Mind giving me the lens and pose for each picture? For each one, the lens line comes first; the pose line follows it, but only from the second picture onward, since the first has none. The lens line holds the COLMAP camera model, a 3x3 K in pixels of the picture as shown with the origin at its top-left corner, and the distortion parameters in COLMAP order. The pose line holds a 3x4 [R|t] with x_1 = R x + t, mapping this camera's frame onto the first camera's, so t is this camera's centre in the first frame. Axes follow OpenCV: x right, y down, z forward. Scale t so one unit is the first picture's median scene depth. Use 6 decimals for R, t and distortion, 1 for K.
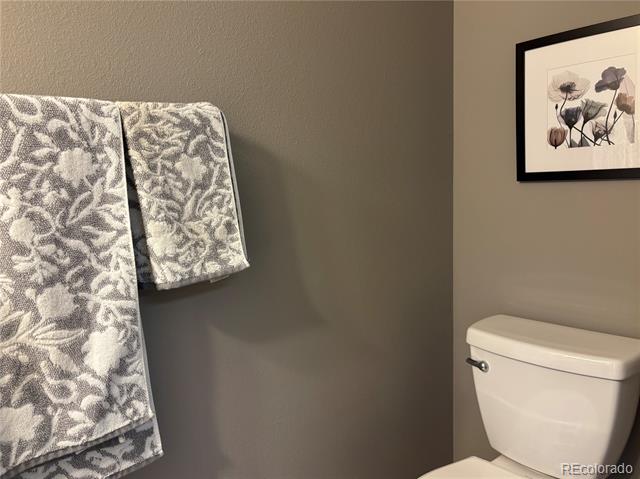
lens RADIAL K [[486.9, 0, 320.4], [0, 486.9, 237.0], [0, 0, 1]] dist [-0.003583, -0.015145]
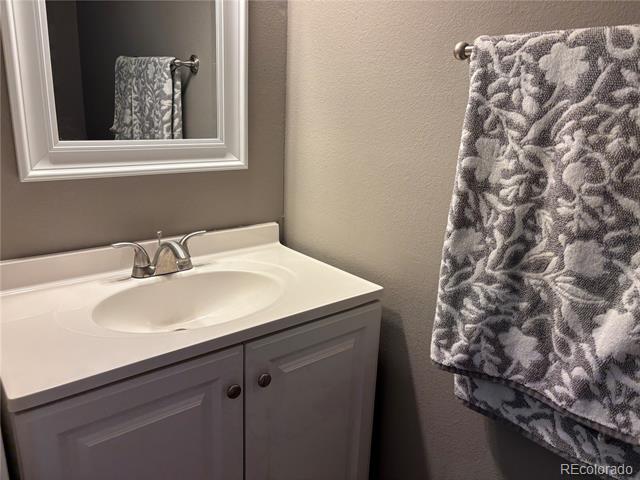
lens RADIAL K [[486.9, 0, 320.1], [0, 486.9, 243.7], [0, 0, 1]] dist [-0.003583, -0.015145]
pose [[-0.050775, 0.308317, -0.949928, 0.362938], [-0.166972, 0.935146, 0.312445, -0.099731], [0.984653, 0.174475, 0.003998, 0.500649]]
